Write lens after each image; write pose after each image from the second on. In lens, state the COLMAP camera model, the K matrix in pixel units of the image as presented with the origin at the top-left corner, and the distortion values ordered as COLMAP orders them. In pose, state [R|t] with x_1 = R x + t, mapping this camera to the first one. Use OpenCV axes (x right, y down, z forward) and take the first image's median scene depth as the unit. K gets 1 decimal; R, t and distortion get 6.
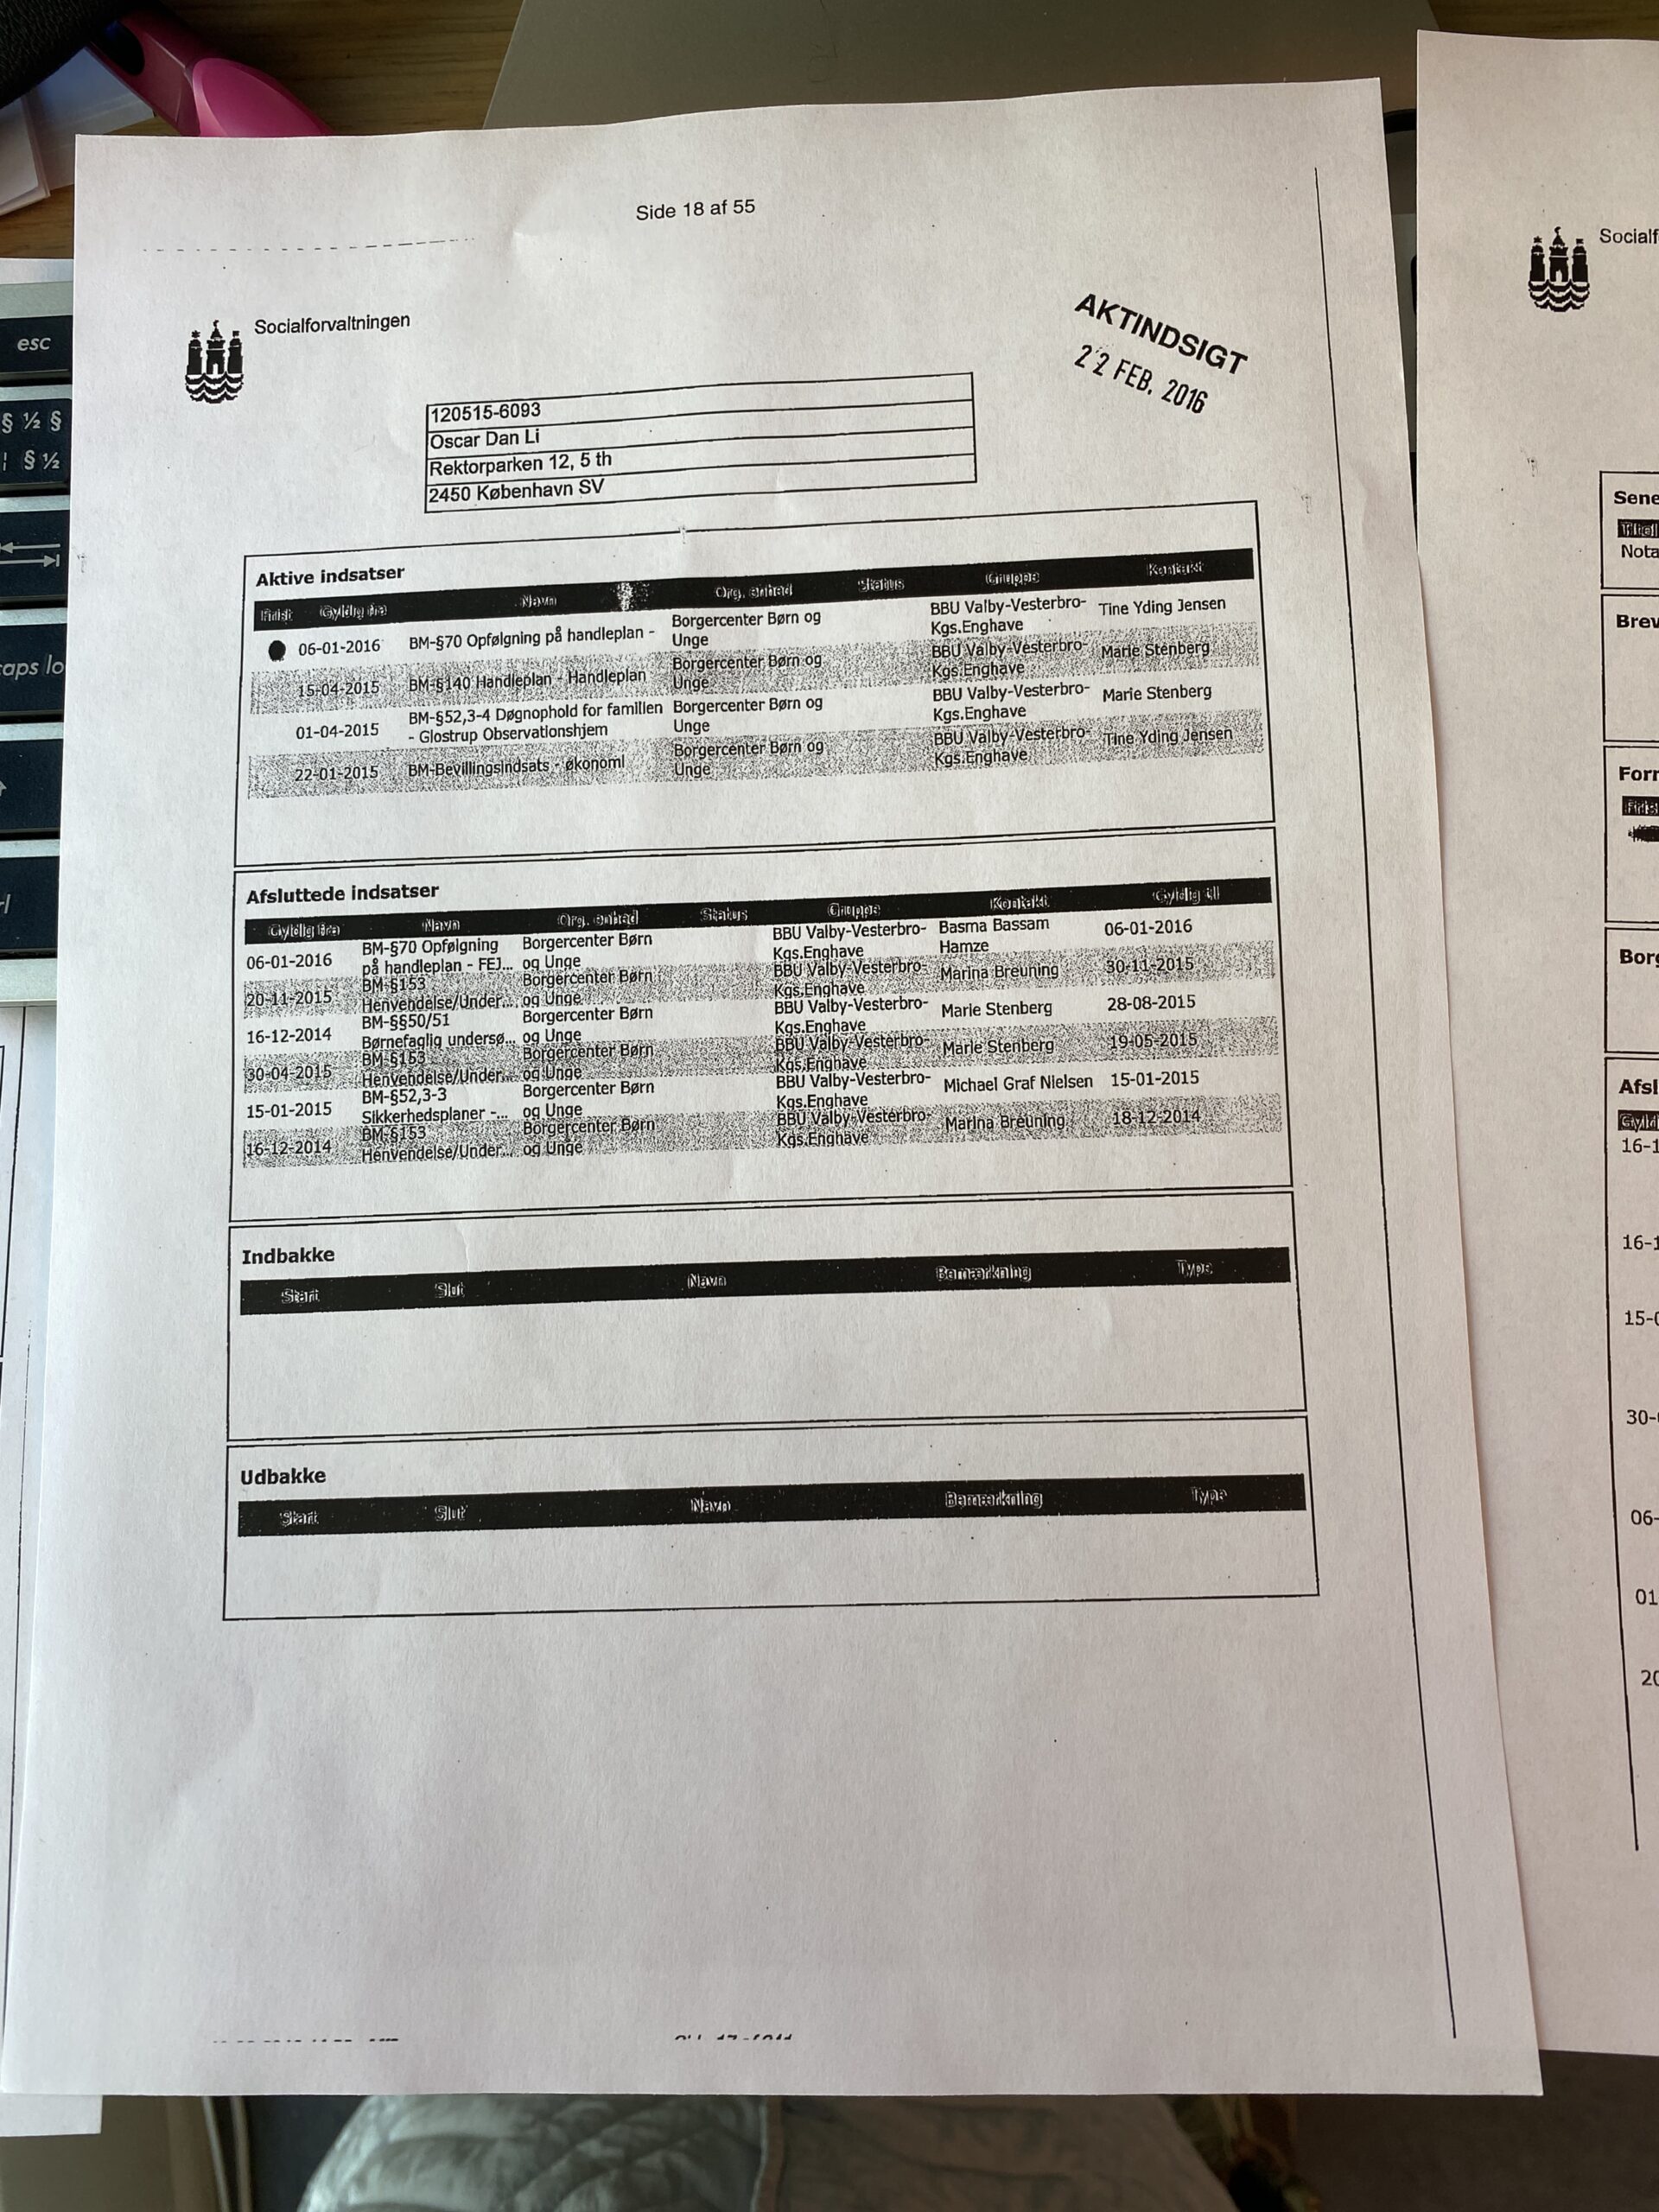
lens RADIAL K [[1762.6, 0, 837.5], [0, 1762.6, 1108.9], [0, 0, 1]] dist [0.007213, 0.019814]
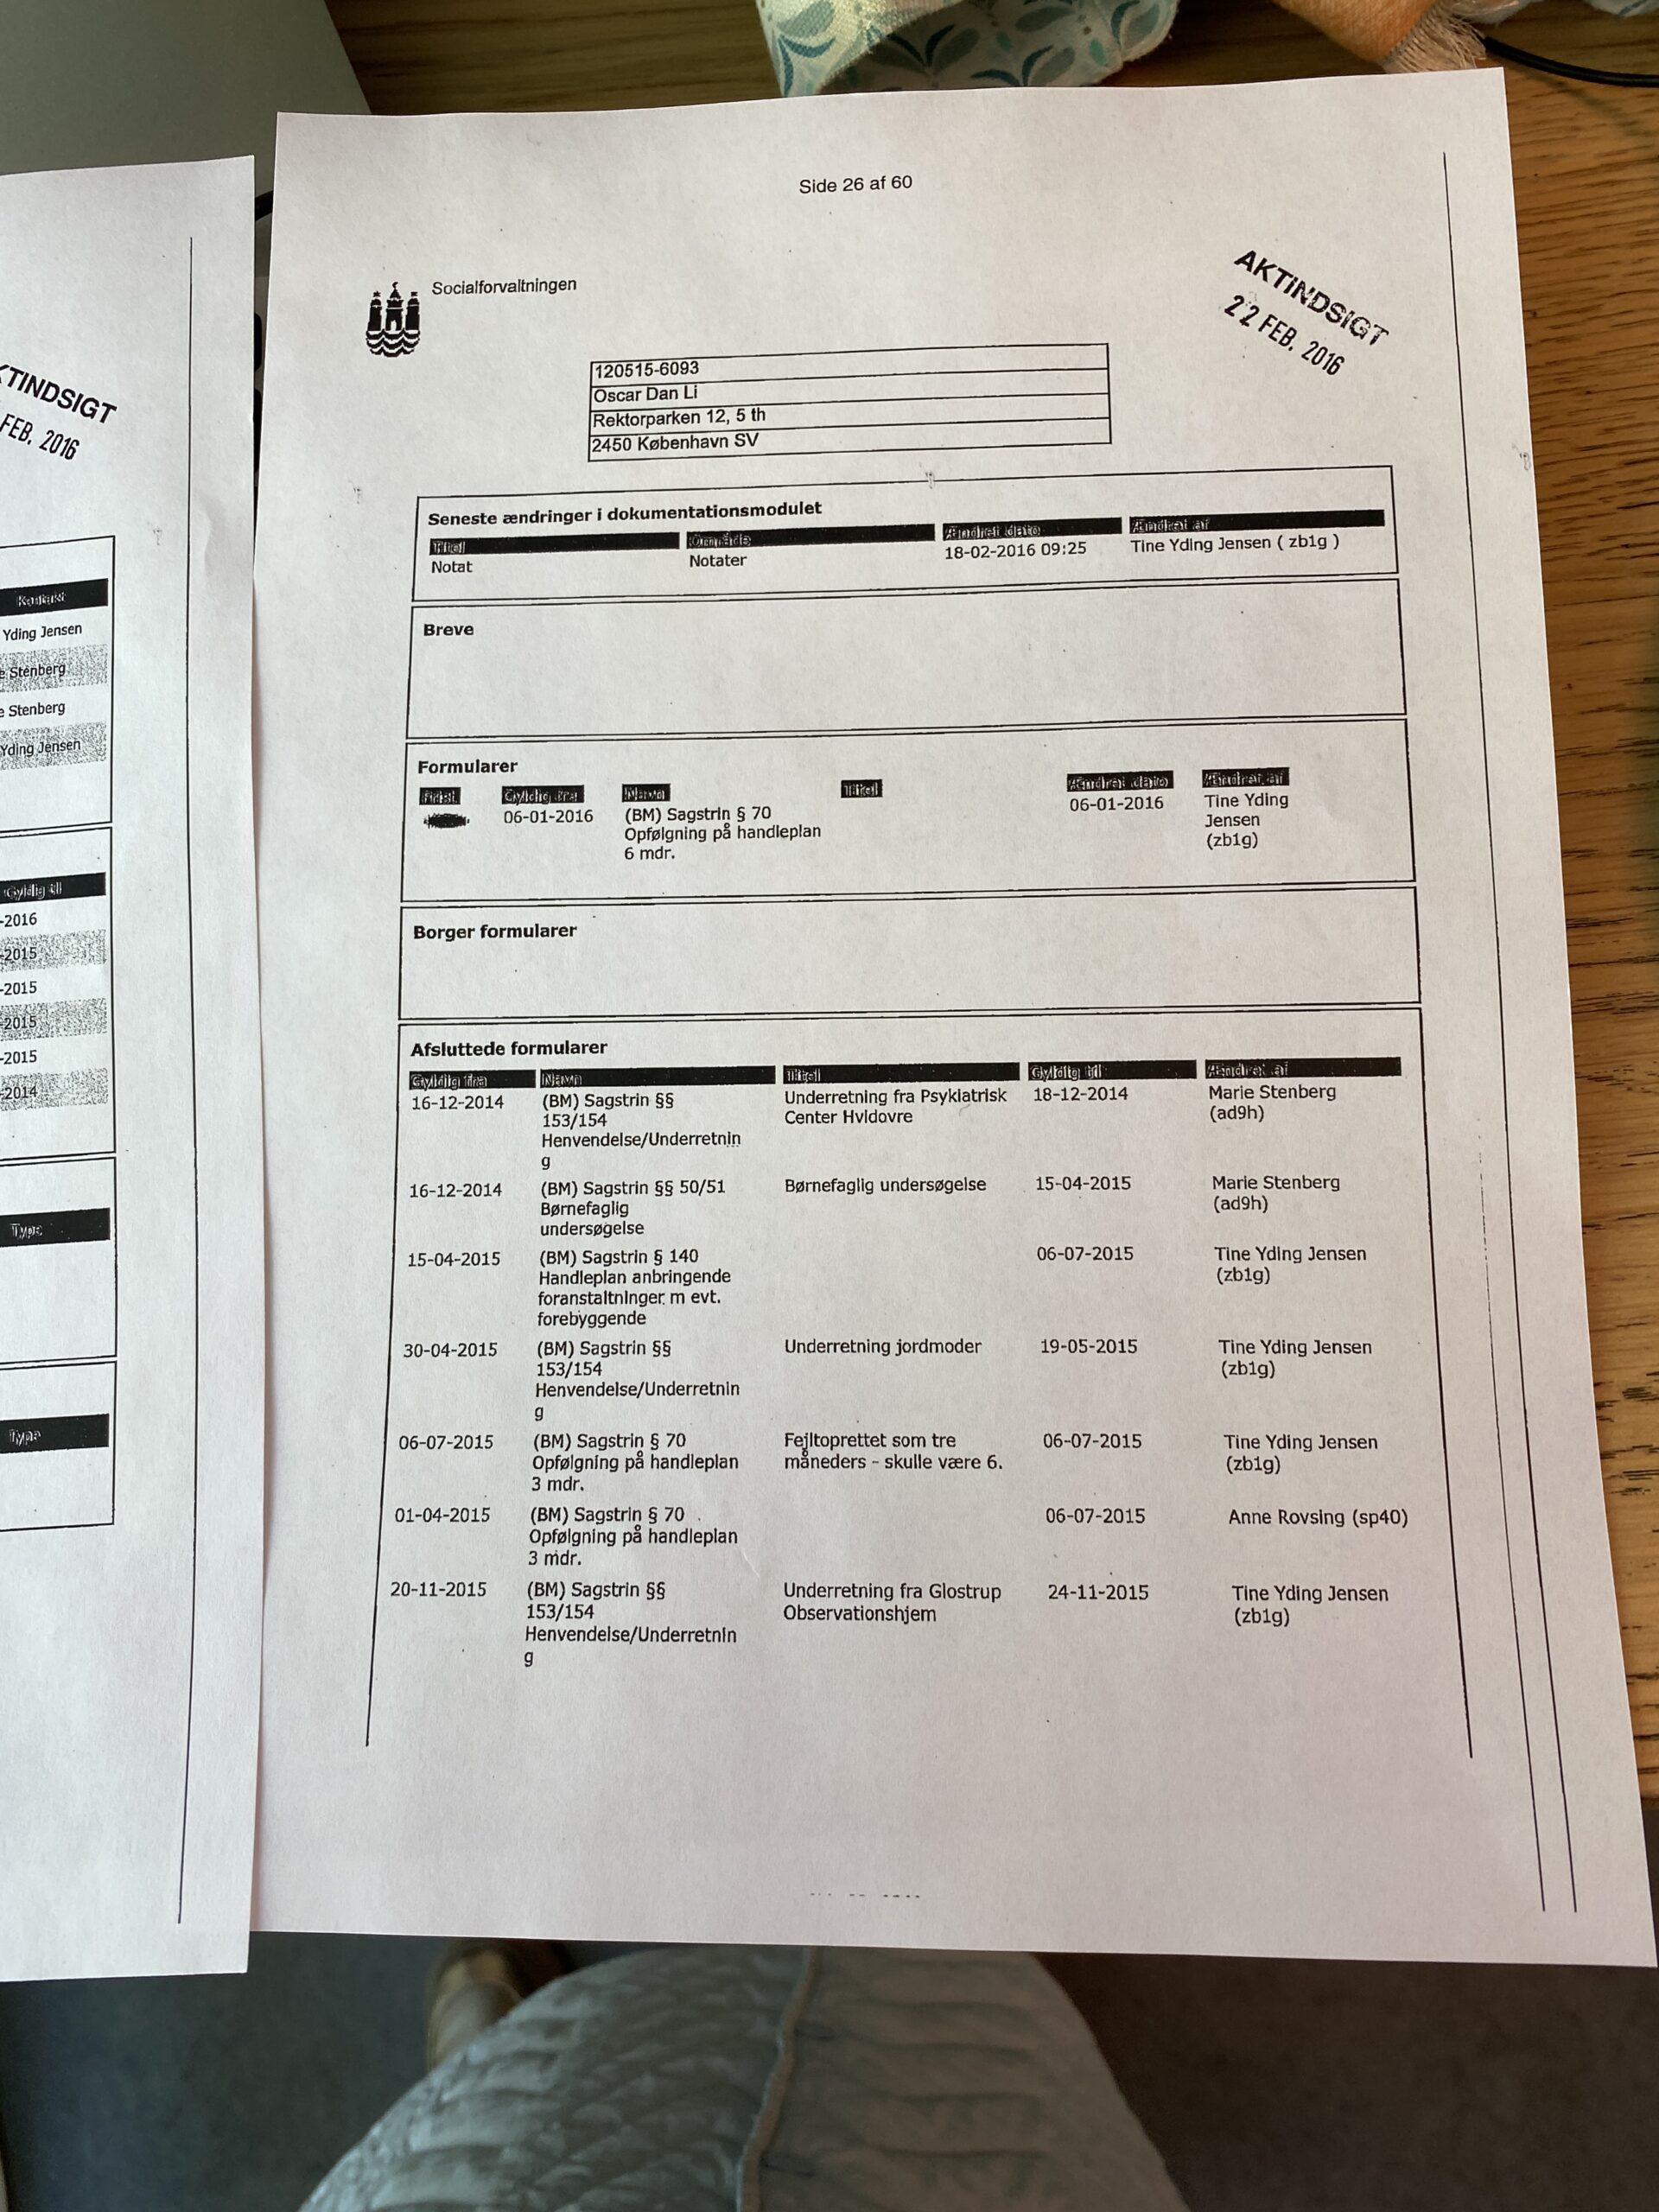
lens RADIAL K [[1762.6, 0, 837.8], [0, 1762.6, 1095.9], [0, 0, 1]] dist [0.007213, 0.019814]
pose [[0.999015, -0.037709, -0.023404, 0.719453], [0.036866, 0.998691, -0.035470, 0.063268], [0.024711, 0.034572, 0.999097, -0.084180]]
